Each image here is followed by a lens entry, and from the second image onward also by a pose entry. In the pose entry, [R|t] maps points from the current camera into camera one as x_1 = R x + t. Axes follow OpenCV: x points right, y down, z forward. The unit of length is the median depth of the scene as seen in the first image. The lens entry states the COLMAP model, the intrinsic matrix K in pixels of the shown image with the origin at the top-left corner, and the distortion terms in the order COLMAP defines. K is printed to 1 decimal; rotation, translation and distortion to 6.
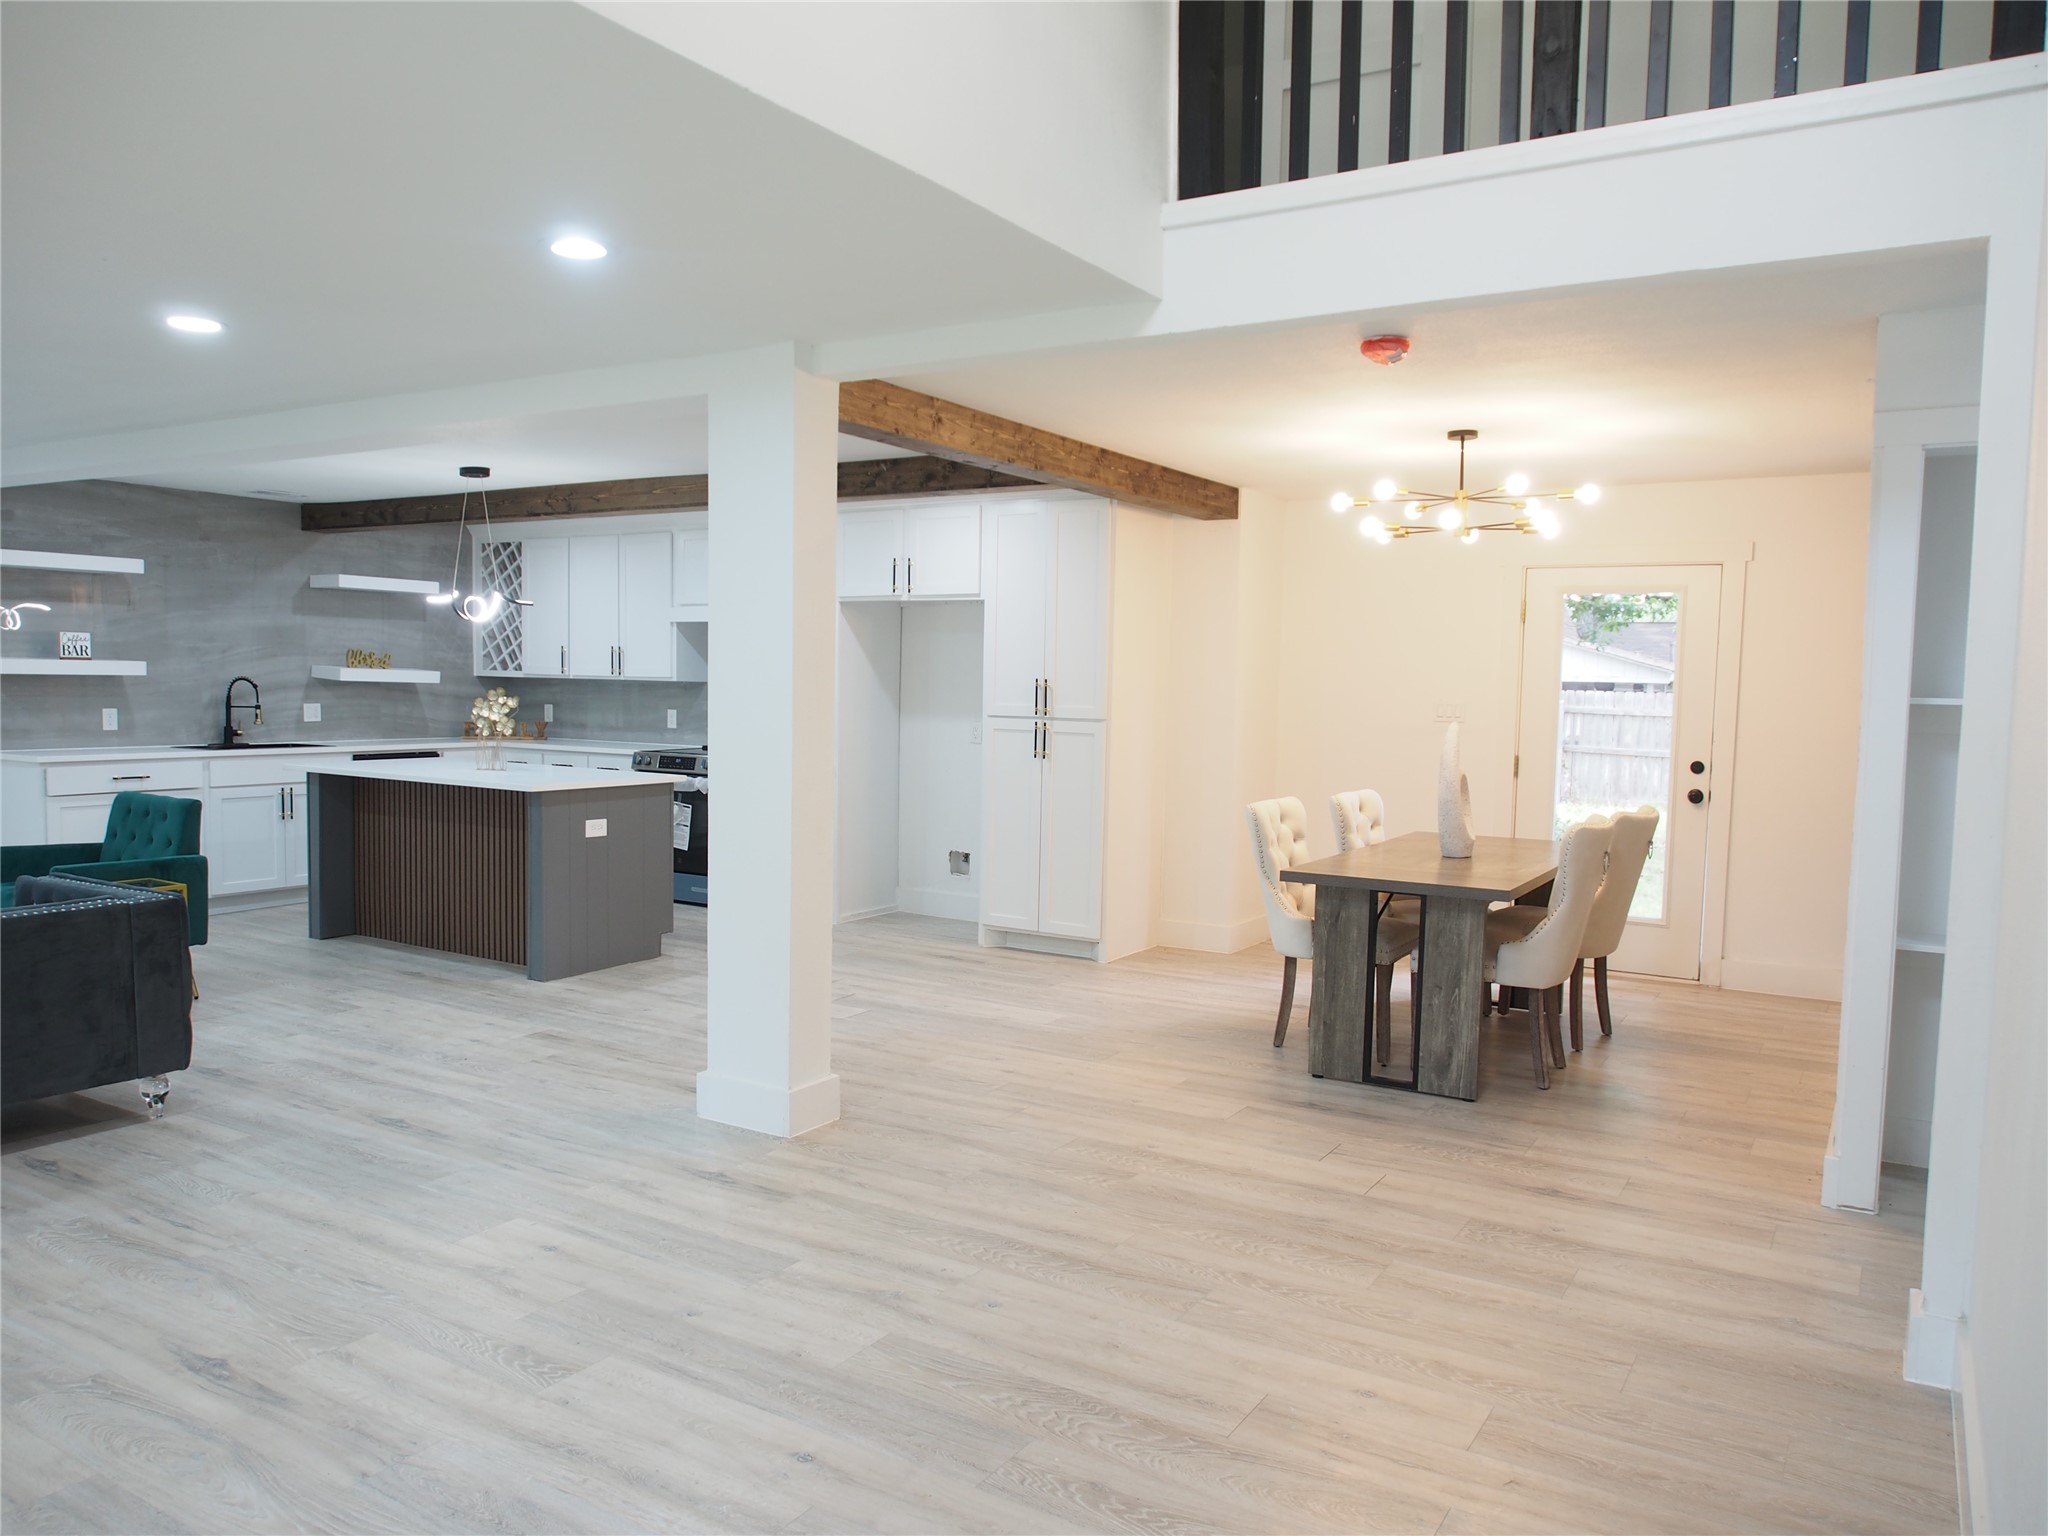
lens RADIAL K [[1458.3, 0, 1011.9], [0, 1458.3, 783.9], [0, 0, 1]] dist [-0.005191, -0.002376]
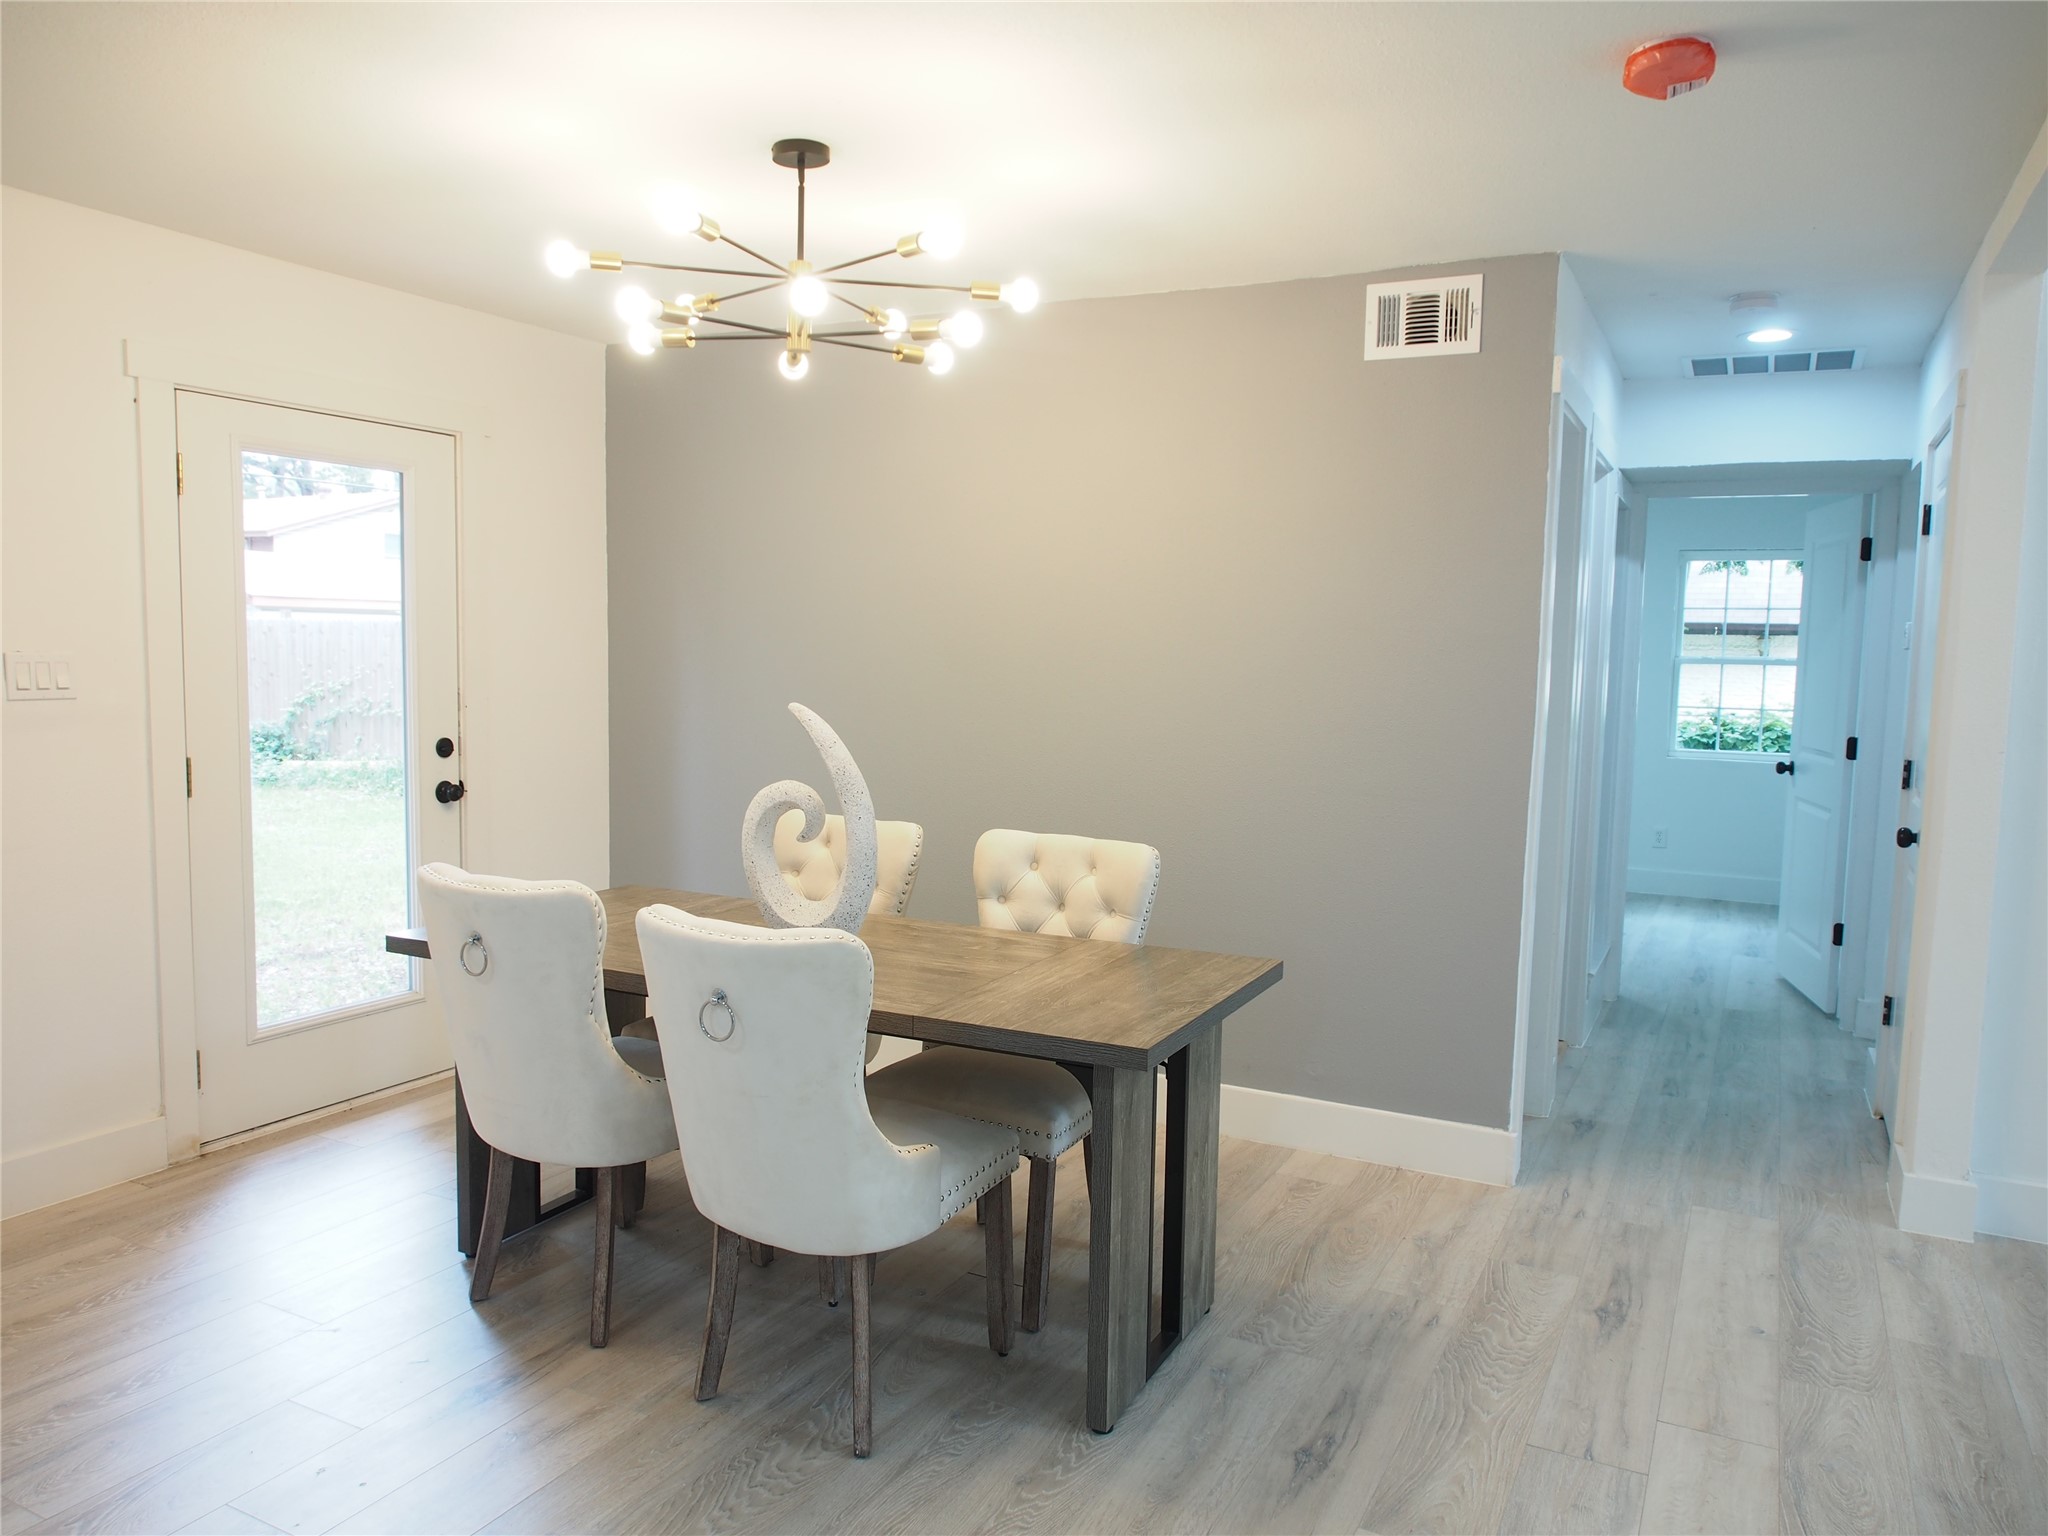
lens RADIAL K [[1460.5, 0, 1018.7], [0, 1460.5, 785.4], [0, 0, 1]] dist [-0.011291, 0.001147]
pose [[-0.081159, -0.107680, 0.990867, -0.287584], [0.057674, 0.991974, 0.112524, -0.080223], [-0.995031, 0.066279, -0.074297, 1.230283]]
